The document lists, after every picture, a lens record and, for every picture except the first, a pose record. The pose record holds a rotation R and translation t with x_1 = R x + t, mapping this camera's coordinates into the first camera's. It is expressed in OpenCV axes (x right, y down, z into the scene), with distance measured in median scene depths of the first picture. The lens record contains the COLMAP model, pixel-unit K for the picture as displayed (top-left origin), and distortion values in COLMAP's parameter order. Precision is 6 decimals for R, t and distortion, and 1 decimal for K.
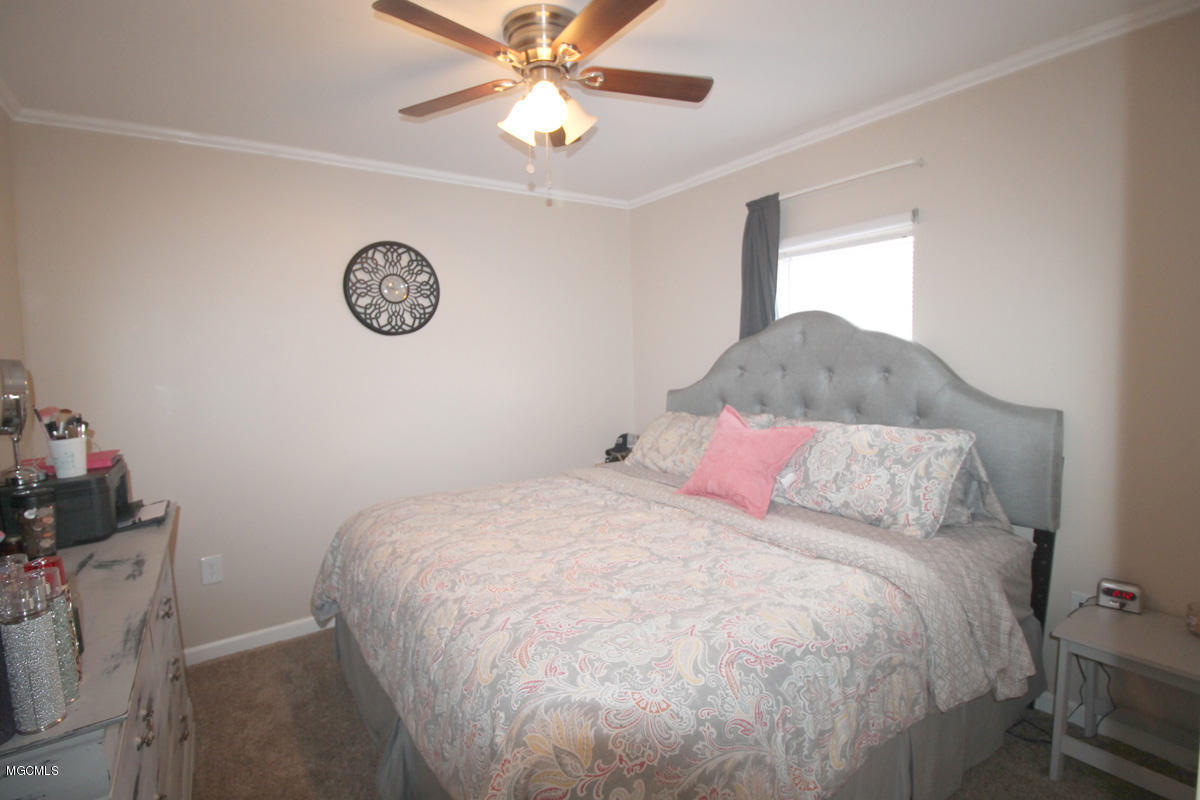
lens RADIAL K [[583.7, 0, 600.0], [0, 583.7, 400.0], [0, 0, 1]] dist [0.000575, -0.006637]
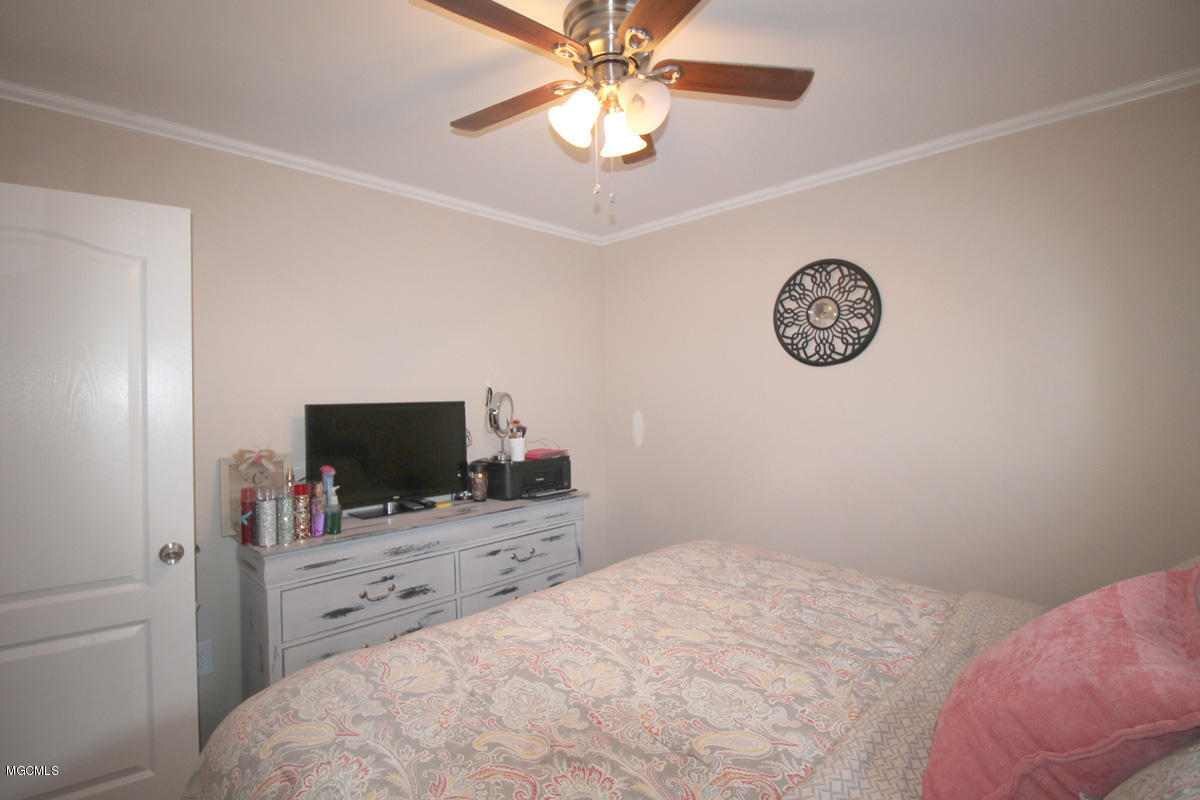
lens RADIAL K [[583.7, 0, 600.0], [0, 583.7, 400.0], [0, 0, 1]] dist [0.000575, -0.006637]
pose [[0.145452, 0.038756, -0.988606, 0.483886], [-0.062838, 0.997577, 0.029863, -0.067455], [0.987368, 0.057778, 0.147535, 0.563655]]
